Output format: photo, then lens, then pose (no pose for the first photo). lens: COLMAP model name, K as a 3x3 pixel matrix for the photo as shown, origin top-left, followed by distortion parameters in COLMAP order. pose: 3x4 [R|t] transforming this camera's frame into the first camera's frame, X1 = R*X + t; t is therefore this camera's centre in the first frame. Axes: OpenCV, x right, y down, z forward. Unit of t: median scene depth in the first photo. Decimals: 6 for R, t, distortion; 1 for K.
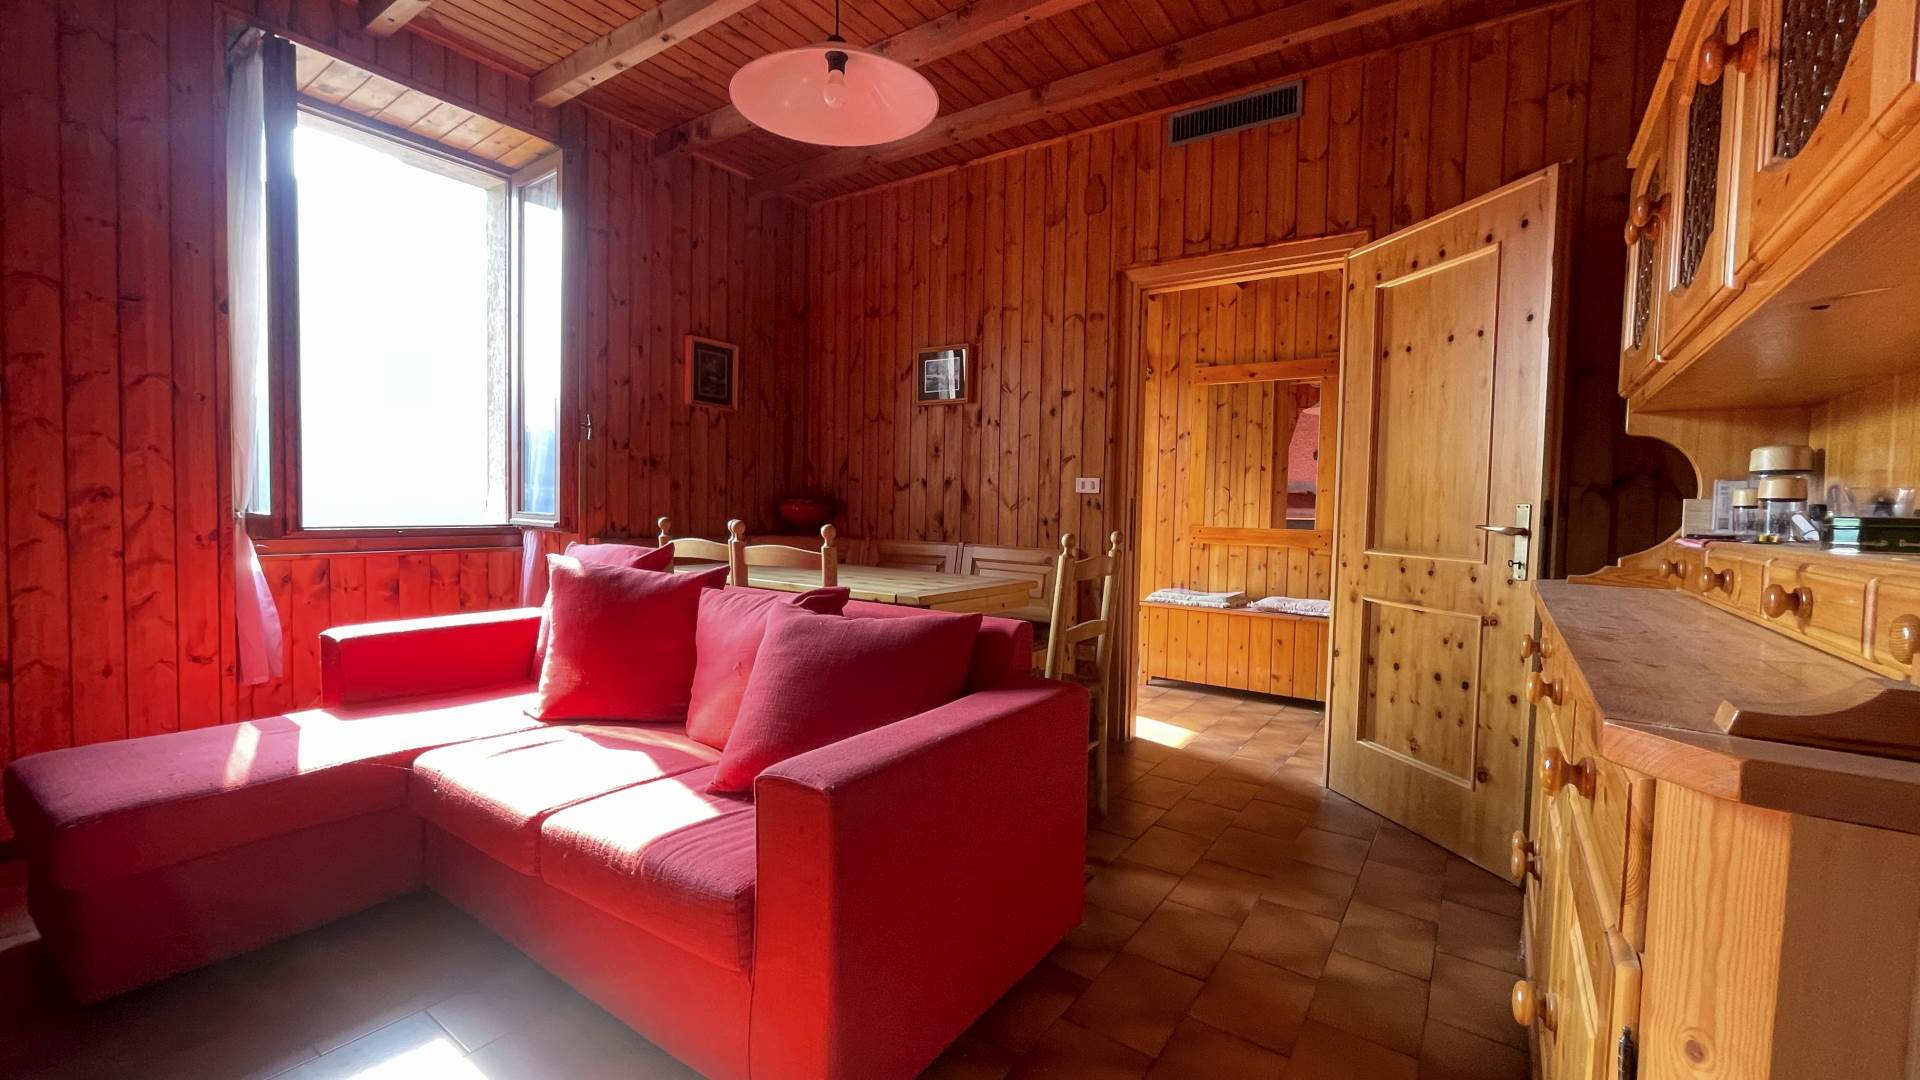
lens RADIAL K [[784.2, 0, 960.0], [0, 784.2, 540.0], [0, 0, 1]] dist [0.000772, -0.000074]
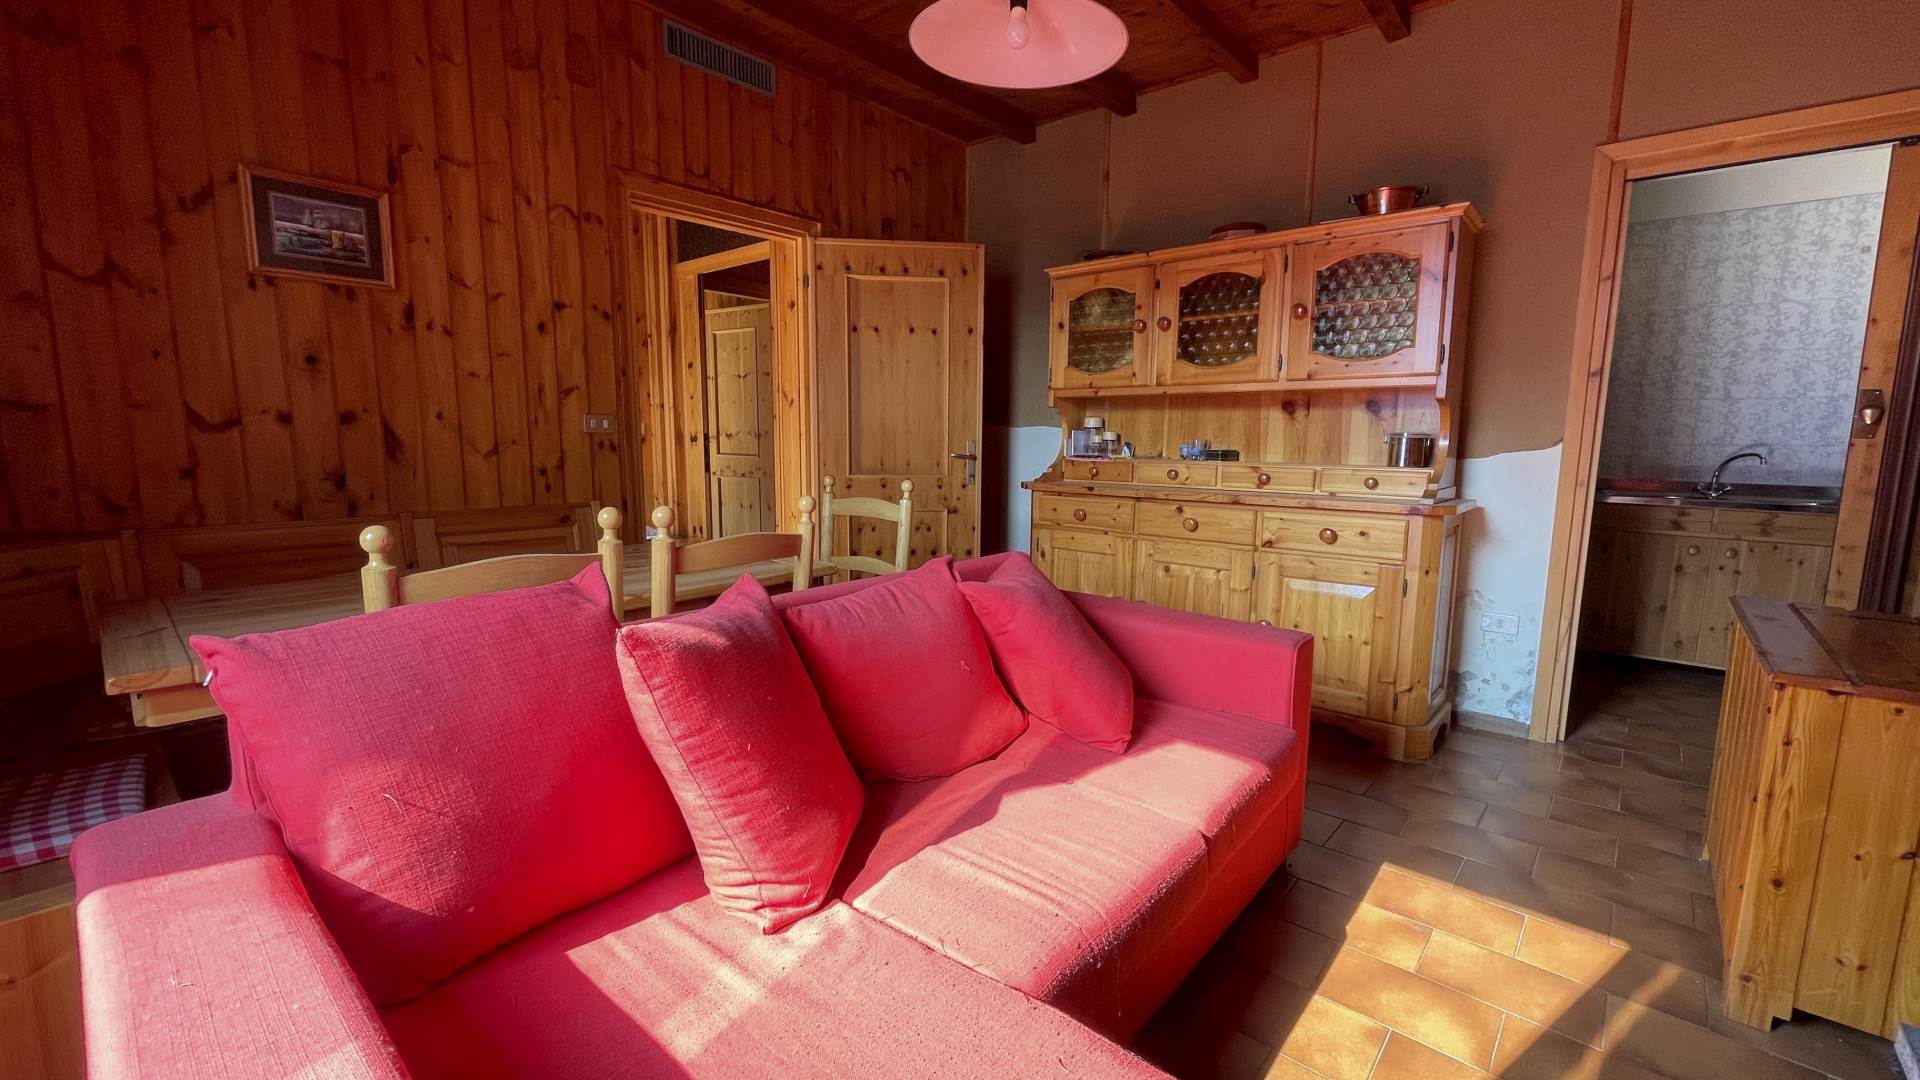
lens RADIAL K [[777.9, 0, 954.6], [0, 777.9, 535.8], [0, 0, 1]] dist [-0.002914, 0.000636]
pose [[0.115999, -0.154387, 0.981177, -0.623877], [0.039464, 0.987782, 0.150761, -0.060983], [-0.992465, 0.021233, 0.120675, 0.518344]]
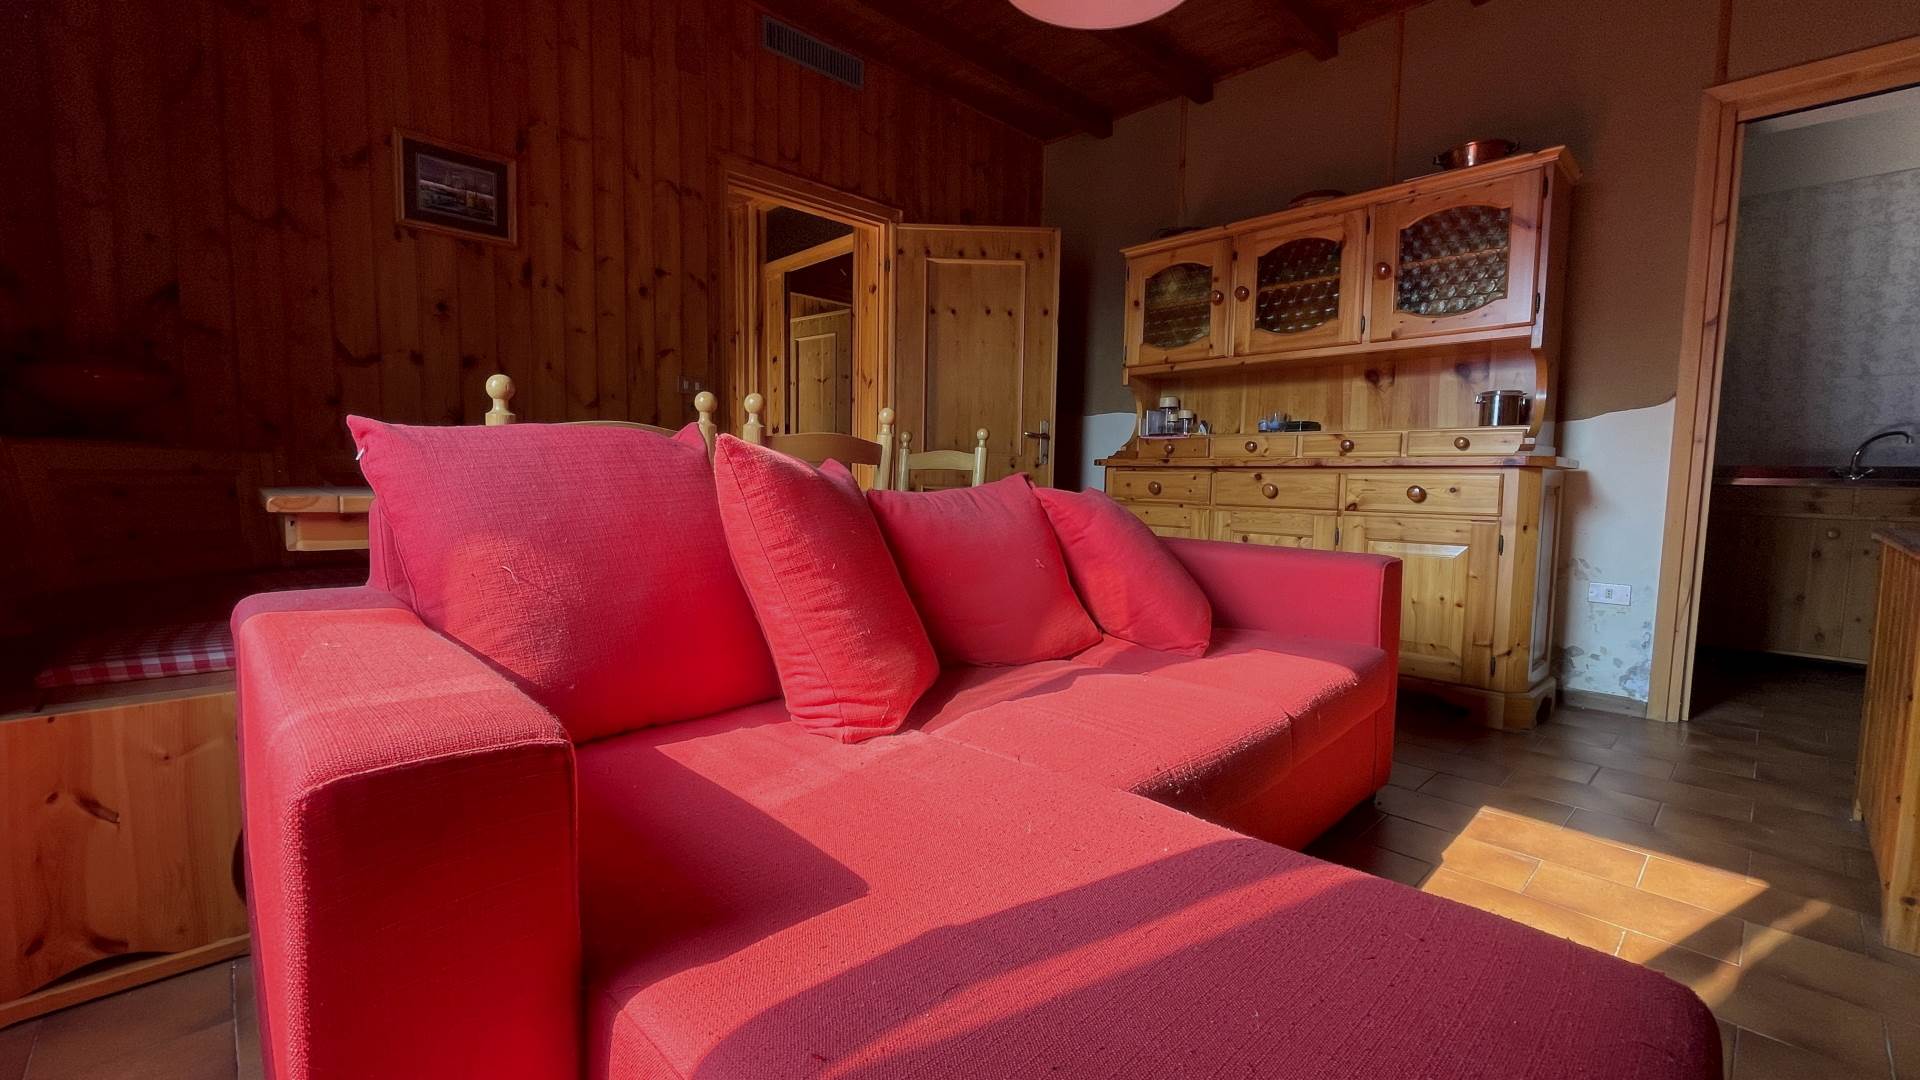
lens RADIAL K [[779.3, 0, 955.0], [0, 779.3, 534.3], [0, 0, 1]] dist [-0.002449, -0.000215]
pose [[0.204014, -0.094748, 0.974372, -0.645274], [0.032477, 0.995413, 0.089994, 0.027997], [-0.978429, 0.013285, 0.206155, 0.523345]]
